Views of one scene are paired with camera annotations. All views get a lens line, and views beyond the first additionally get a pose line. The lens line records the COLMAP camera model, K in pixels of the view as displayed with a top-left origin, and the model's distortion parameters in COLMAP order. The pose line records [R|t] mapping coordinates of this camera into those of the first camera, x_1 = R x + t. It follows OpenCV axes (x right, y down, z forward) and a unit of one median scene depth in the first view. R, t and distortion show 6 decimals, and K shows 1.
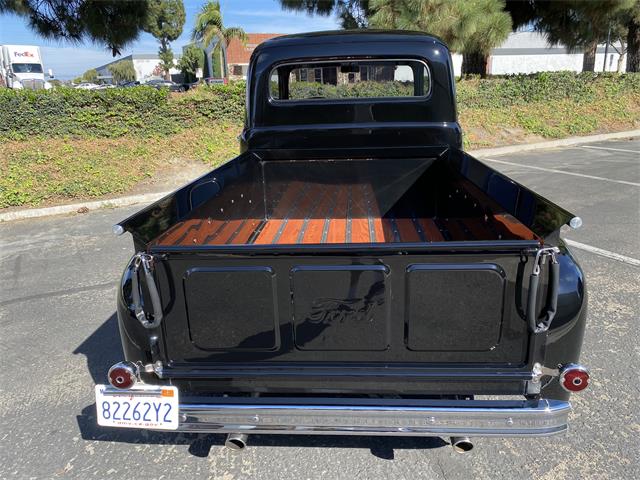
lens RADIAL K [[494.8, 0, 320.0], [0, 494.8, 240.0], [0, 0, 1]] dist [-0.000492, 0.000085]
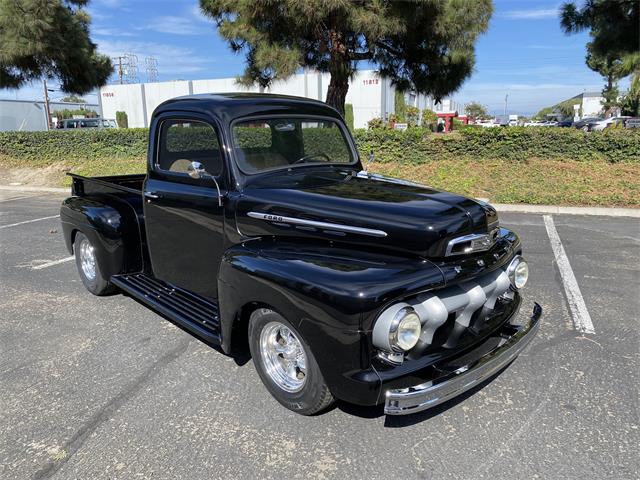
lens RADIAL K [[494.8, 0, 320.0], [0, 494.8, 240.0], [0, 0, 1]] dist [-0.000492, 0.000085]
pose [[0.649765, 0.188339, -0.736433, 0.136863], [-0.238057, 0.970501, 0.038161, 0.000470], [0.721897, 0.150518, 0.675433, -0.019191]]
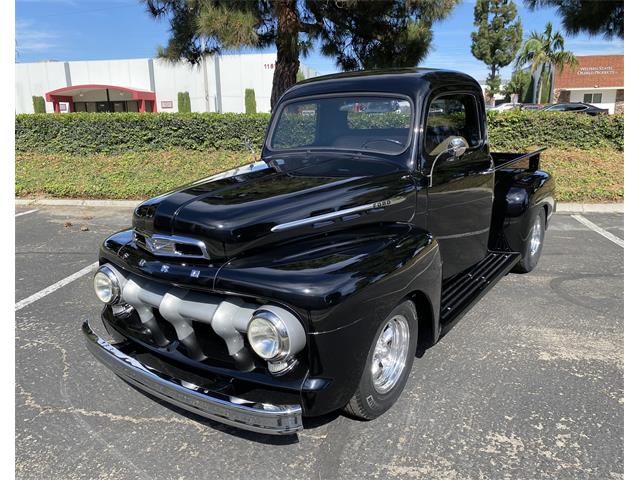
lens RADIAL K [[489.8, 0, 308.4], [0, 489.8, 237.5], [0, 0, 1]] dist [0.001796, 0.000350]
pose [[0.791815, 0.165632, -0.587874, 0.053550], [-0.193533, 0.980968, 0.015713, -0.001208], [0.579288, 0.101332, 0.808800, -0.003712]]
